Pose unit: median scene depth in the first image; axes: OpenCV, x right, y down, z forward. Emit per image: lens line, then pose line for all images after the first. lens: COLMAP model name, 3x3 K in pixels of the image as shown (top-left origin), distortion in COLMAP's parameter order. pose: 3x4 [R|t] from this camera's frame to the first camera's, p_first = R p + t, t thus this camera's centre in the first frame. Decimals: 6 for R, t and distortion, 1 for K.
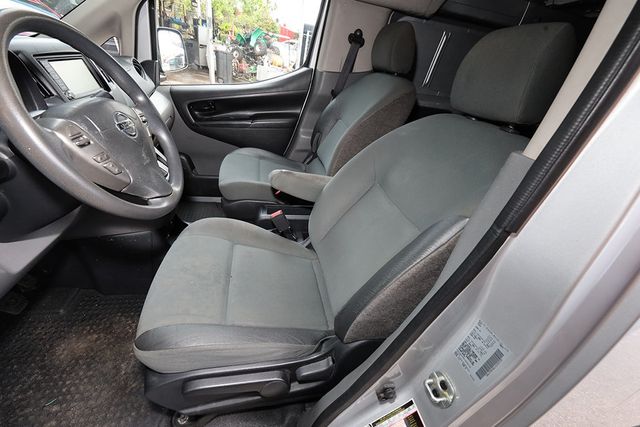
lens RADIAL K [[255.1, 0, 319.3], [0, 255.1, 214.2], [0, 0, 1]] dist [0.001272, 0.000310]
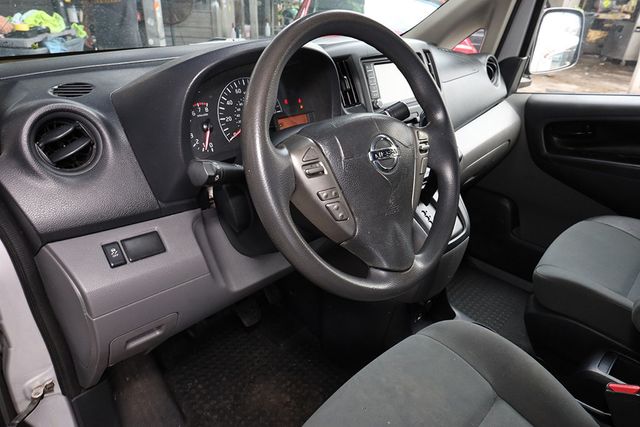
lens RADIAL K [[437.3, 0, 319.0], [0, 437.3, 211.6], [0, 0, 1]] dist [0.002216, 0.003028]
pose [[0.575899, 0.255648, -0.776521, 0.041414], [-0.401914, 0.915671, 0.003384, -0.095483], [0.711903, 0.310146, 0.630083, 0.134911]]
